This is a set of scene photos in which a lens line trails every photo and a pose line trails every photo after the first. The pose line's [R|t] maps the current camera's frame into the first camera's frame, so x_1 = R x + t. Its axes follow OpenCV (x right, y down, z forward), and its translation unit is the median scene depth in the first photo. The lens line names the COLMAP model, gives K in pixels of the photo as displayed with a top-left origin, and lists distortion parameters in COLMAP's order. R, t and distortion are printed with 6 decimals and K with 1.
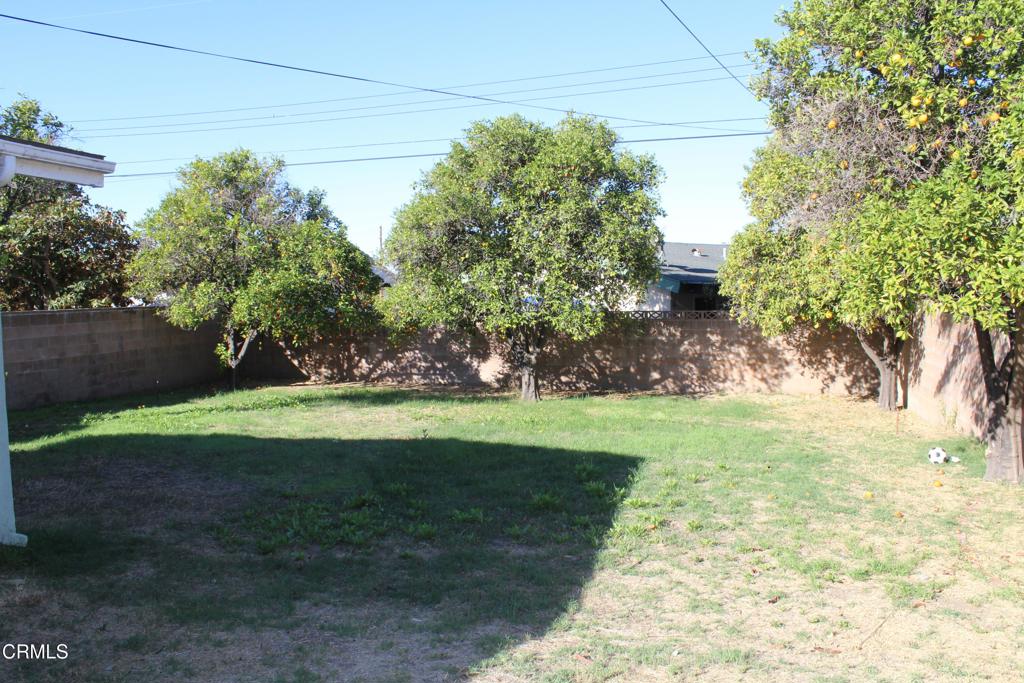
lens RADIAL K [[855.4, 0, 514.7], [0, 855.4, 345.7], [0, 0, 1]] dist [-0.164479, 0.147151]
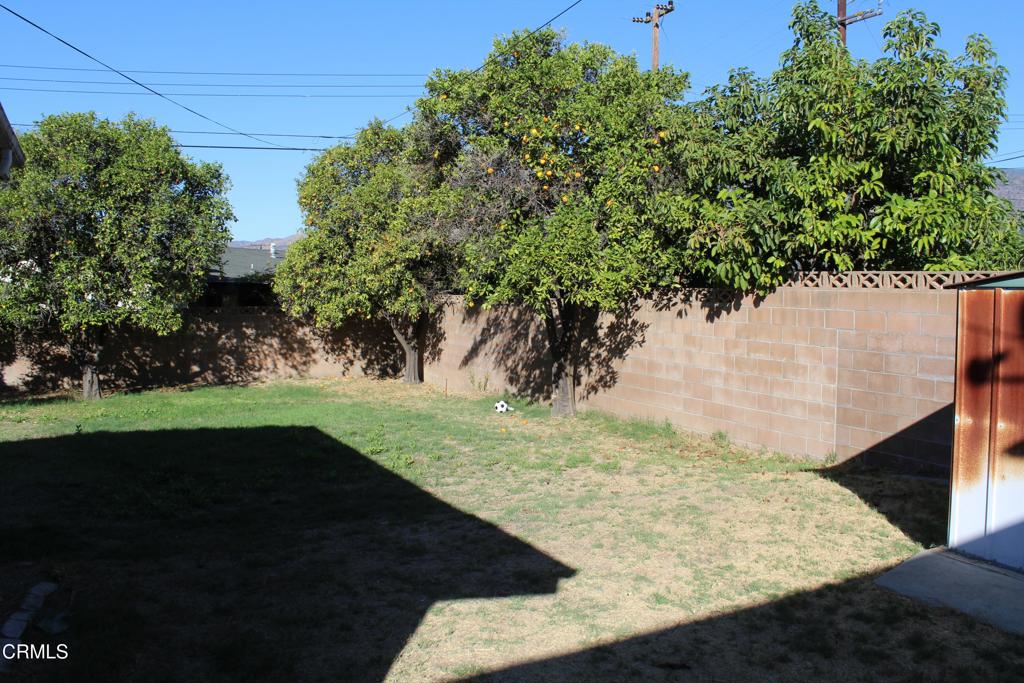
lens RADIAL K [[857.4, 0, 520.6], [0, 857.4, 340.9], [0, 0, 1]] dist [-0.169478, 0.154526]
pose [[0.745592, -0.035888, 0.665436, -0.234665], [0.038644, 0.999197, 0.010589, 0.005280], [-0.665281, 0.017820, 0.746380, -0.051339]]
